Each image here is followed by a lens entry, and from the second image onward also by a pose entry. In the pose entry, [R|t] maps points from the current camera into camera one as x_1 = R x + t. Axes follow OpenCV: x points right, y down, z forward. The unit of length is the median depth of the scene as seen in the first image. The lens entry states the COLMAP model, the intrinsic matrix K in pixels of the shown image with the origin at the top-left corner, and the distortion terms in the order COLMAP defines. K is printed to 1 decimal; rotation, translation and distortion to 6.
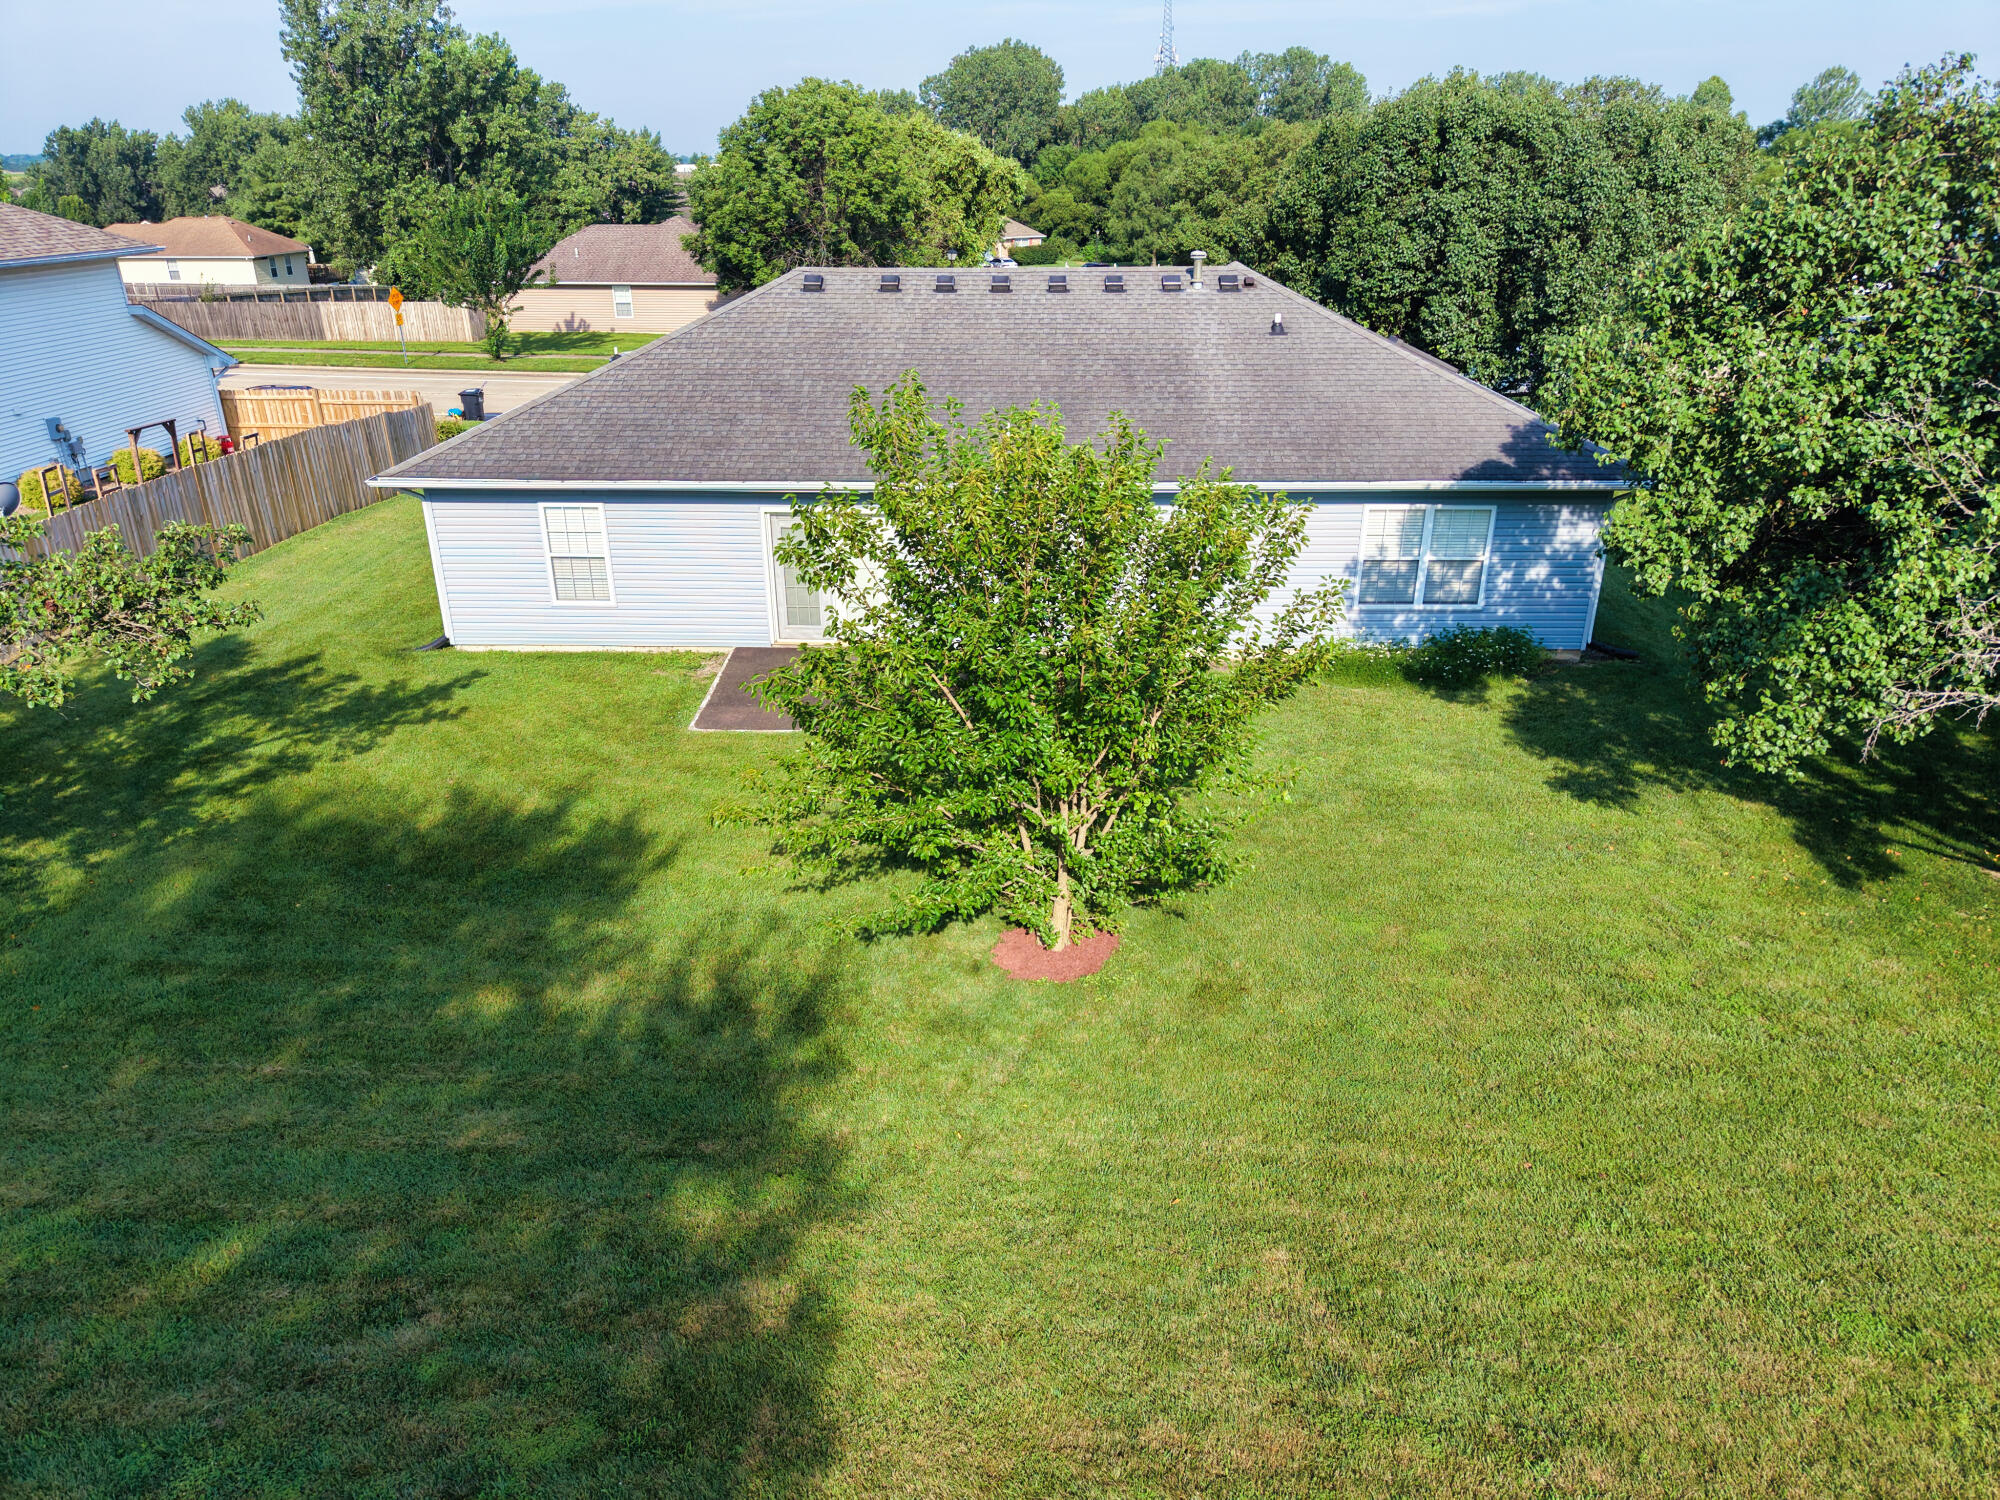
lens RADIAL K [[1350.5, 0, 1015.6], [0, 1350.5, 757.9], [0, 0, 1]] dist [-0.009313, -0.000874]
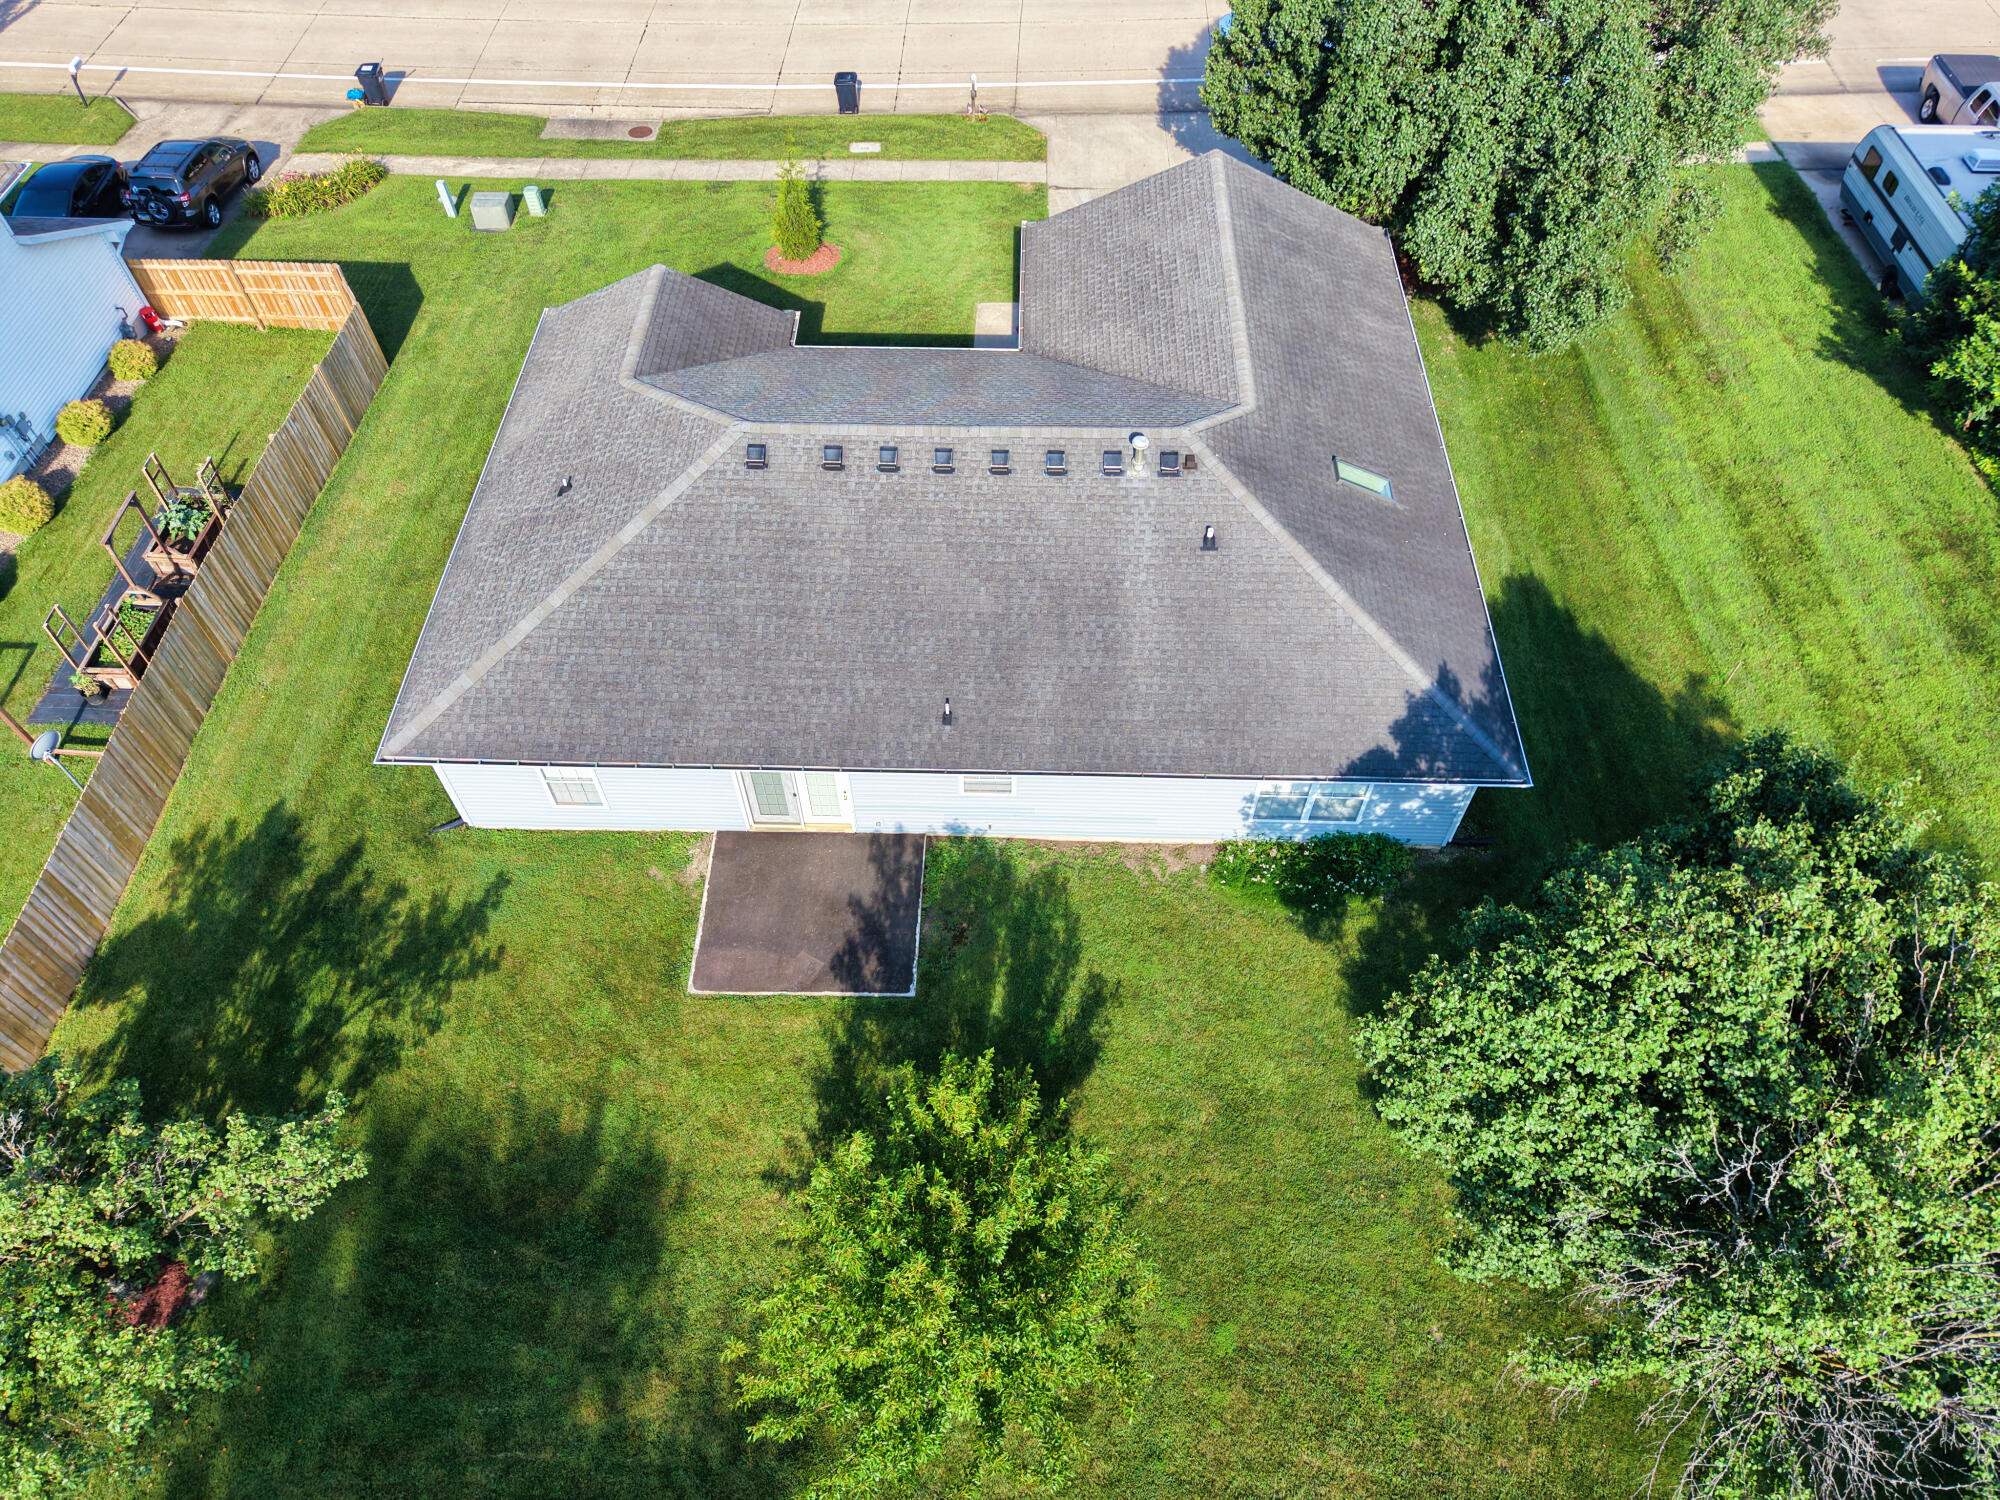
lens RADIAL K [[1349.2, 0, 1000.0], [0, 1349.2, 750.0], [0, 0, 1]] dist [0.001855, -0.004485]
pose [[0.999923, 0.011931, -0.003543, 0.041976], [-0.008801, 0.879104, 0.476548, -0.722477], [0.008801, -0.476480, 0.879141, 0.012382]]
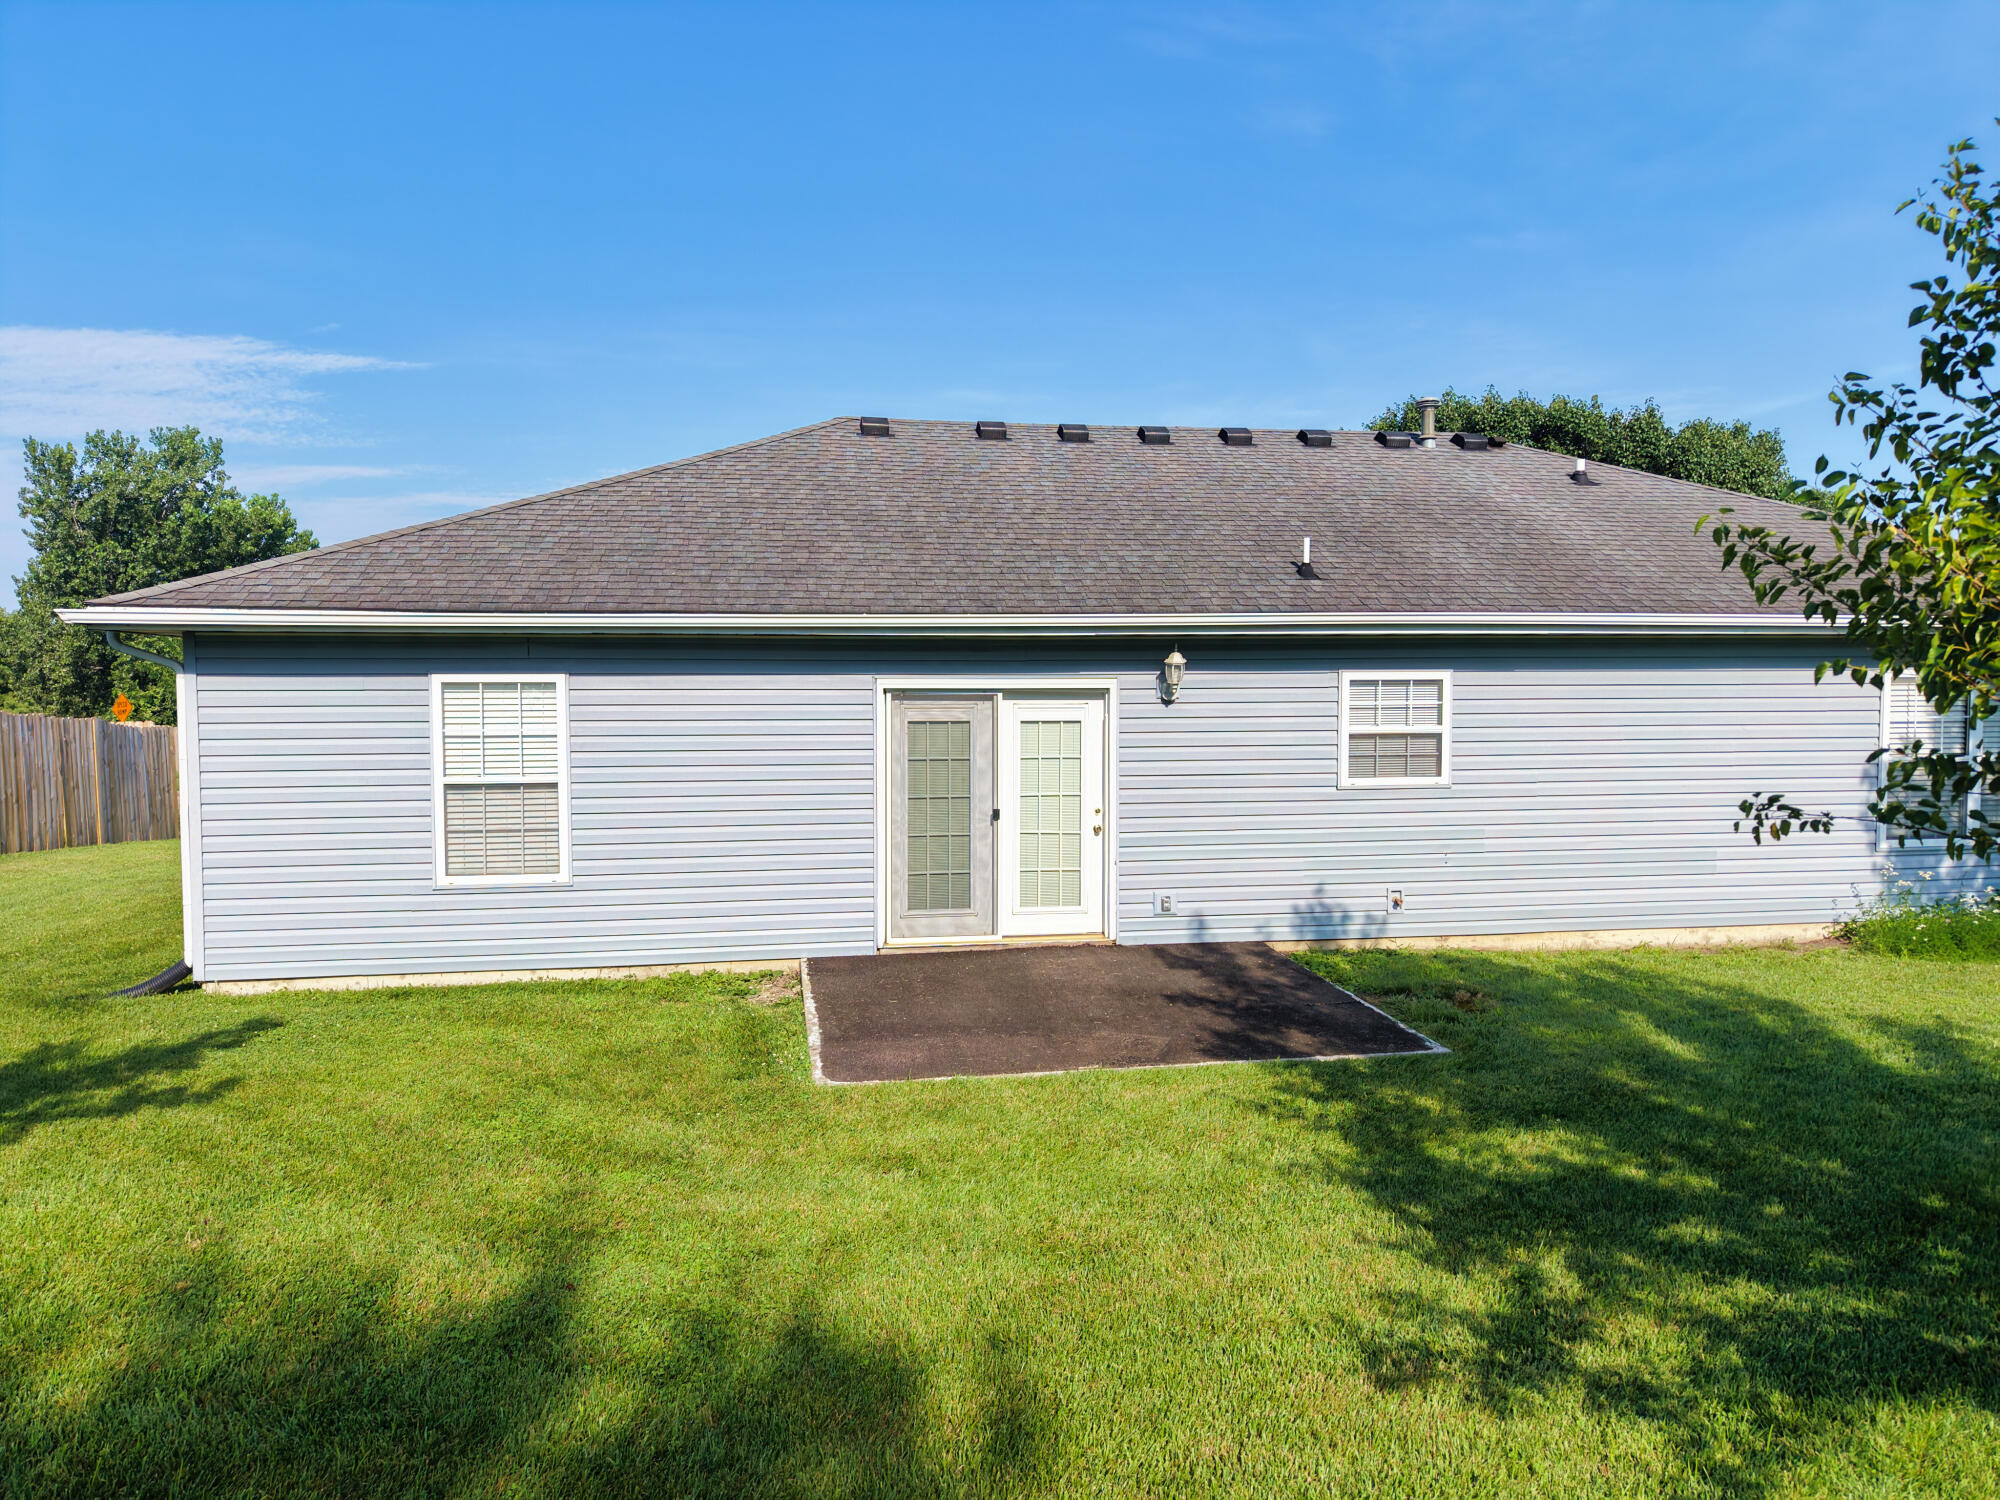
lens RADIAL K [[1319.3, 0, 1000.0], [0, 1319.3, 750.0], [0, 0, 1]] dist [0.035402, -0.029376]
pose [[0.983754, -0.013309, 0.179027, -0.232169], [0.077112, 0.931888, -0.354455, 0.029198], [-0.162116, 0.362502, 0.917775, 0.514610]]
